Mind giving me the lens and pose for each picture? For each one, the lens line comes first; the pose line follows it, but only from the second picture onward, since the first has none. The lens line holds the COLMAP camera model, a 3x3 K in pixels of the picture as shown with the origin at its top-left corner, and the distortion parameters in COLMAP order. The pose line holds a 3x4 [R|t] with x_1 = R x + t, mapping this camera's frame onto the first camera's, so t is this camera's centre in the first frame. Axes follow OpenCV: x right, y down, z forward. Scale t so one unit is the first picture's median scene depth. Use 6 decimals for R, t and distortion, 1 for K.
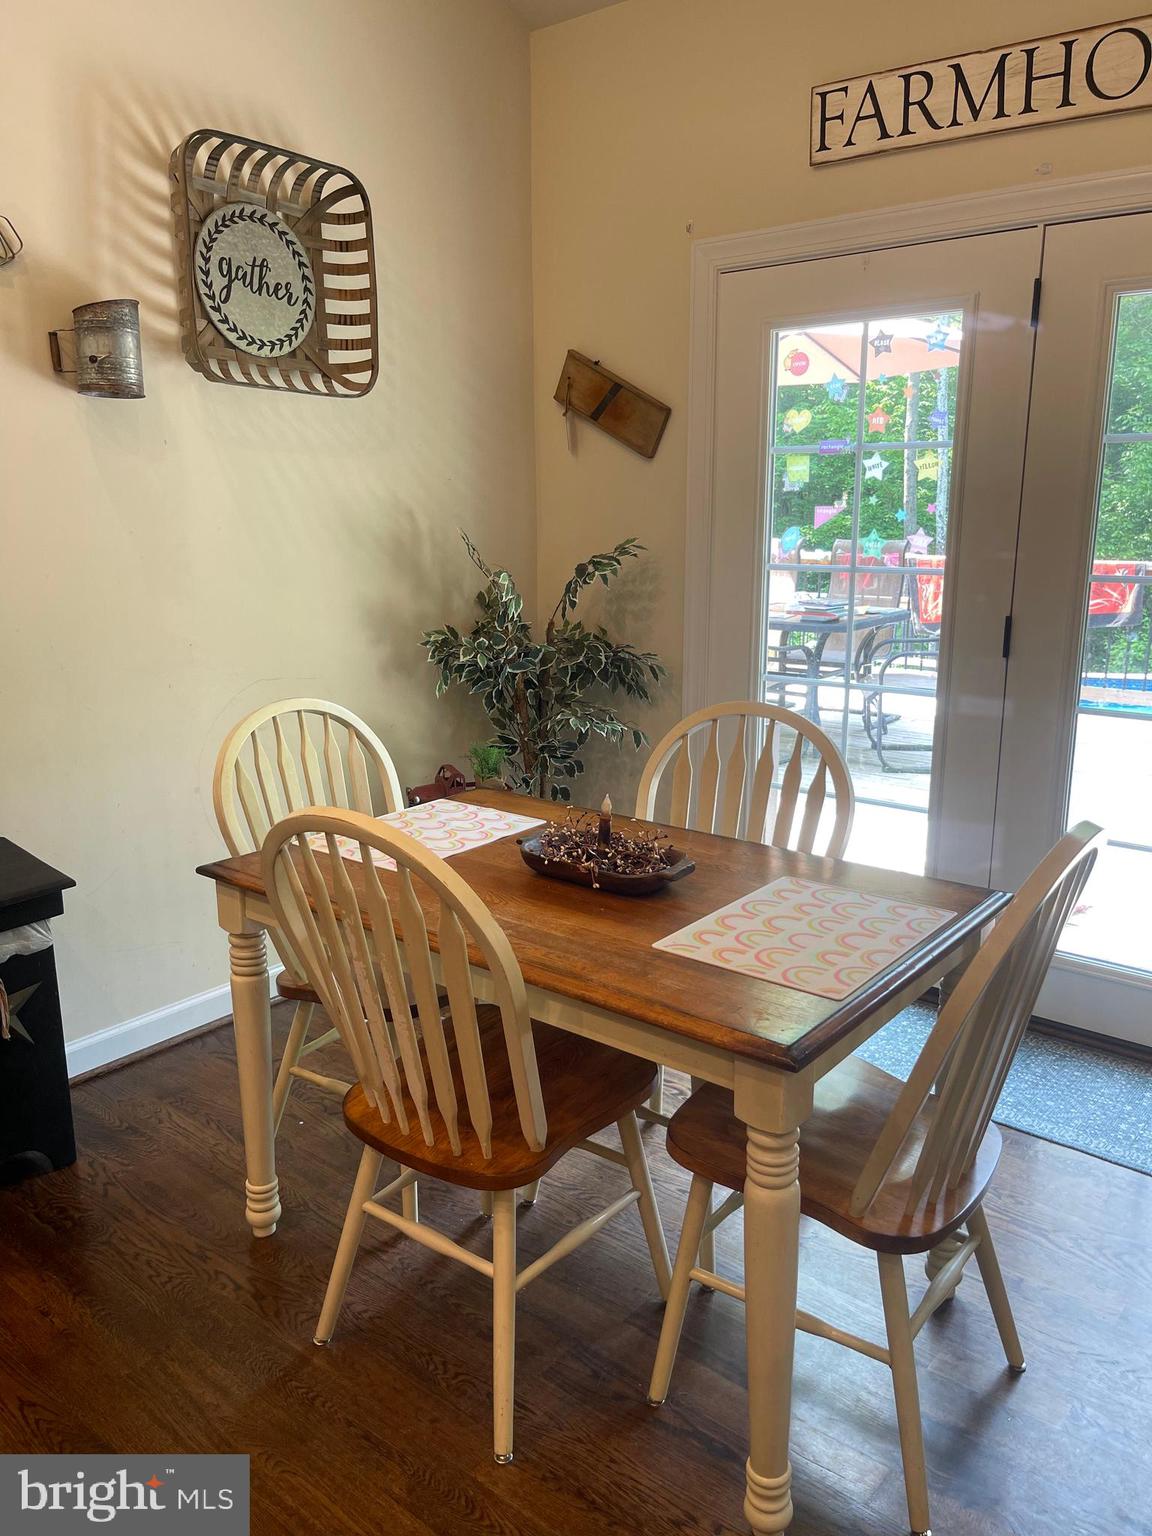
lens RADIAL K [[1158.1, 0, 567.1], [0, 1158.1, 778.9], [0, 0, 1]] dist [0.064811, -0.091579]
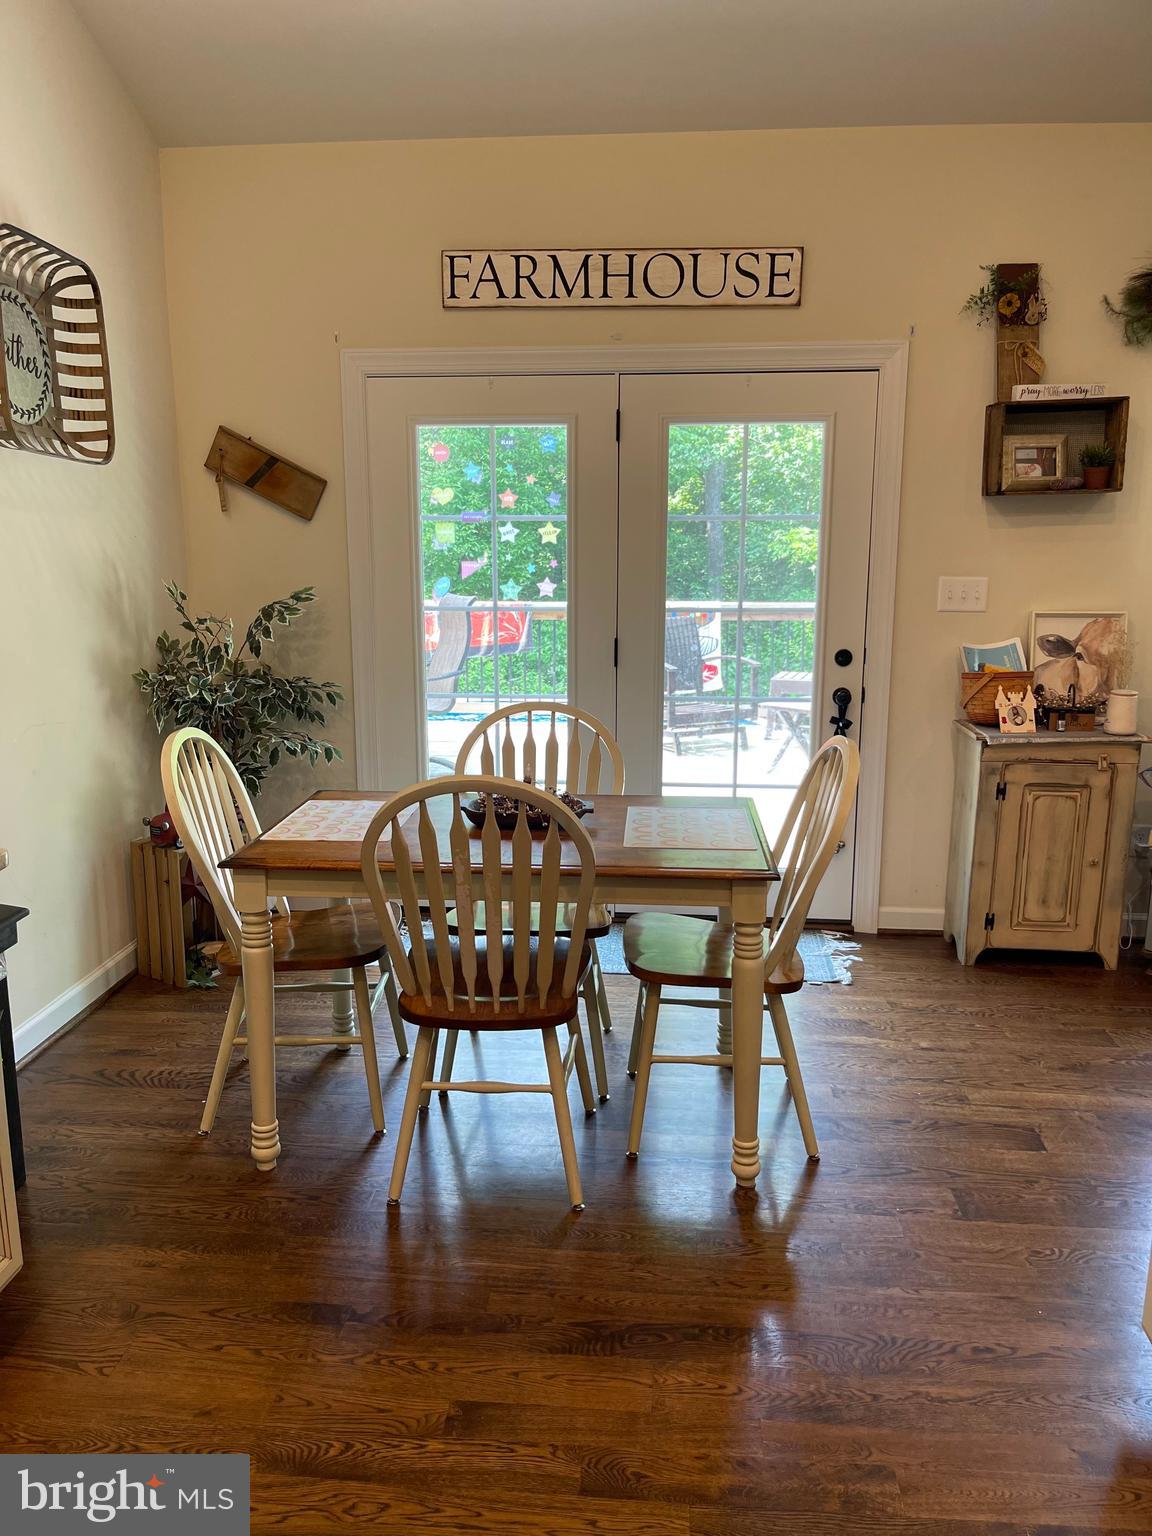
lens RADIAL K [[1158.1, 0, 551.9], [0, 1158.1, 781.9], [0, 0, 1]] dist [0.064811, -0.091579]
pose [[0.829108, -0.107023, 0.548750, -0.467691], [0.127265, 0.991868, 0.001160, 0.024552], [-0.544412, 0.068875, 0.835986, -0.136359]]
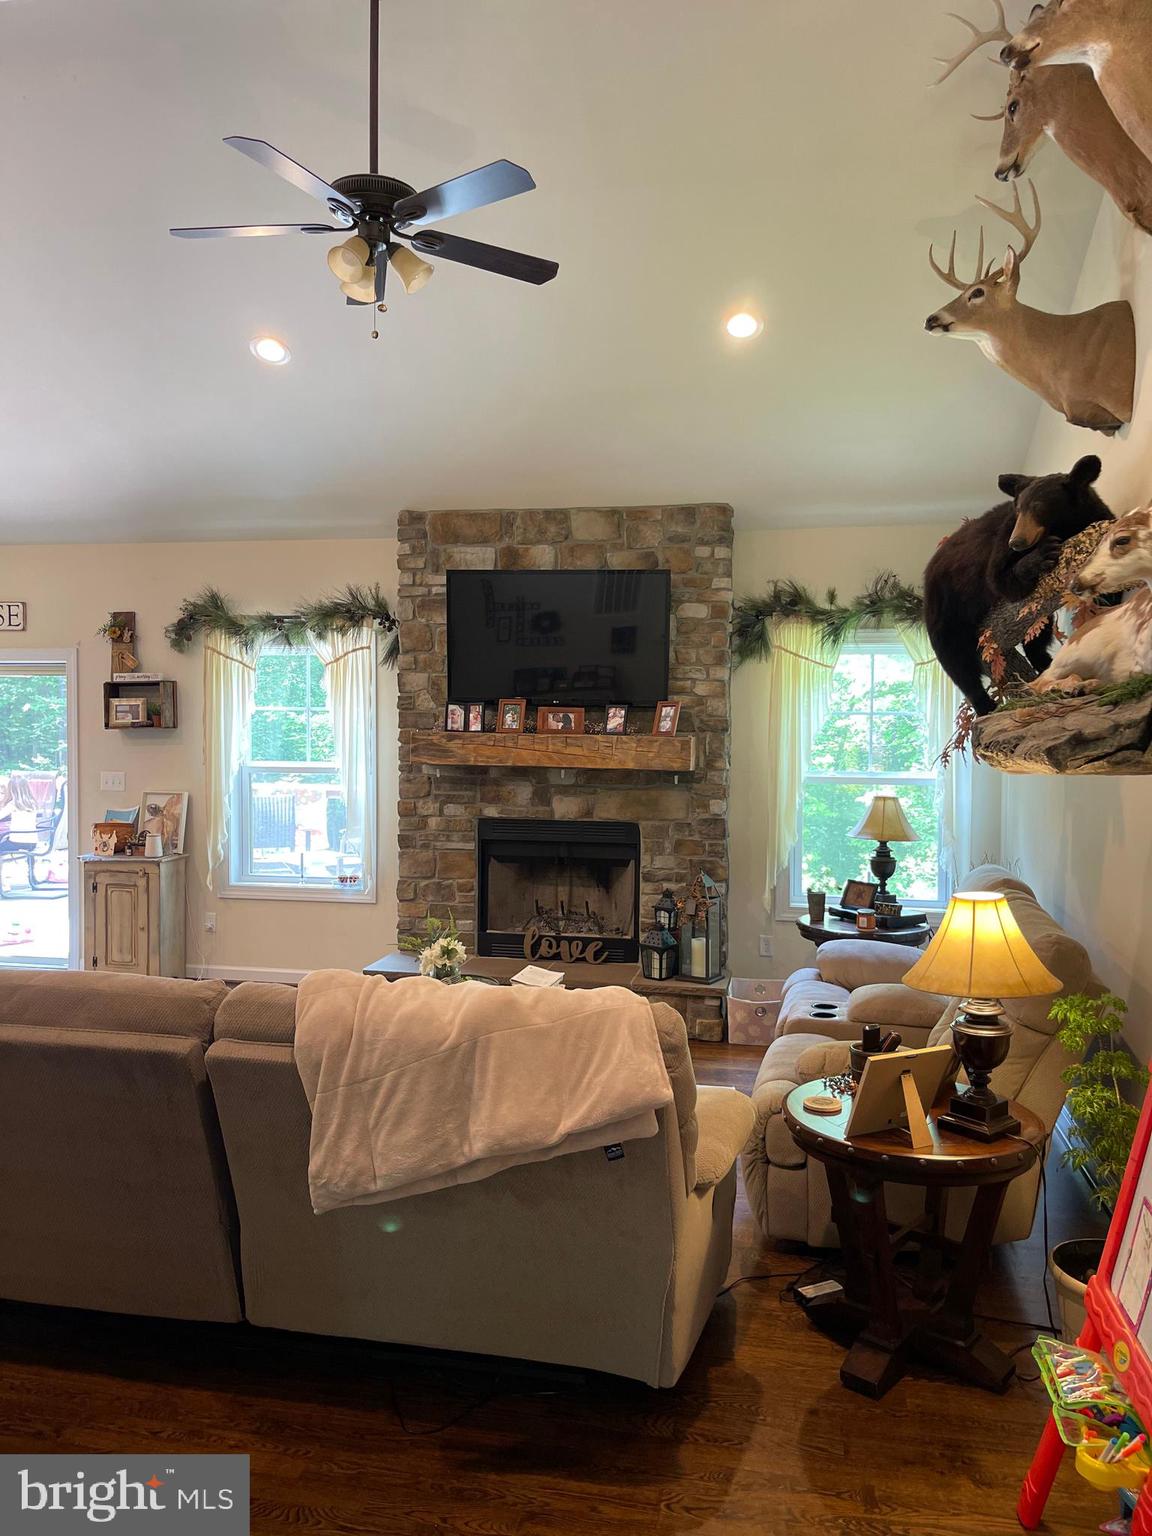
lens RADIAL K [[1158.1, 0, 582.5], [0, 1158.1, 778.5], [0, 0, 1]] dist [0.064811, -0.091579]
pose [[0.884223, -0.005171, 0.467037, 0.415741], [0.095411, 0.980853, -0.169778, 0.376836], [-0.457216, 0.194682, 0.867786, -1.865266]]
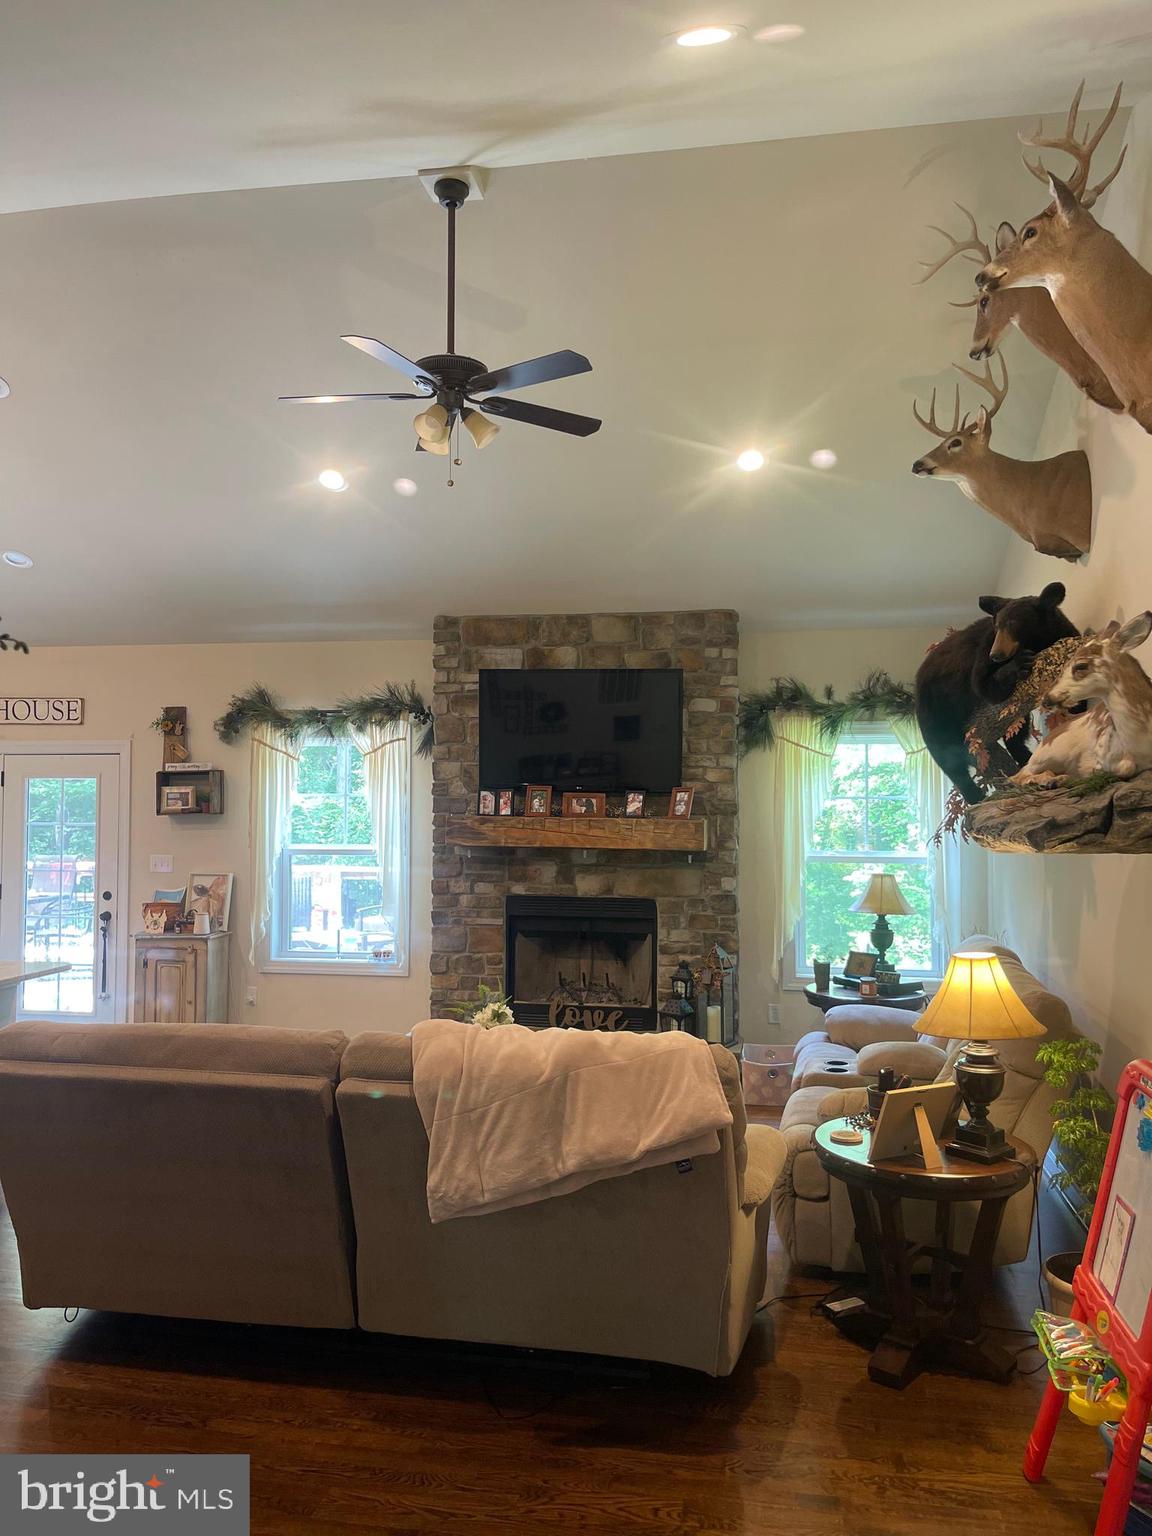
lens RADIAL K [[1158.1, 0, 580.5], [0, 1158.1, 780.8], [0, 0, 1]] dist [0.064811, -0.091579]
pose [[0.878125, 0.022566, 0.477899, 0.257465], [0.102418, 0.966865, -0.233845, 0.402480], [-0.467340, 0.254291, 0.846717, -1.998169]]
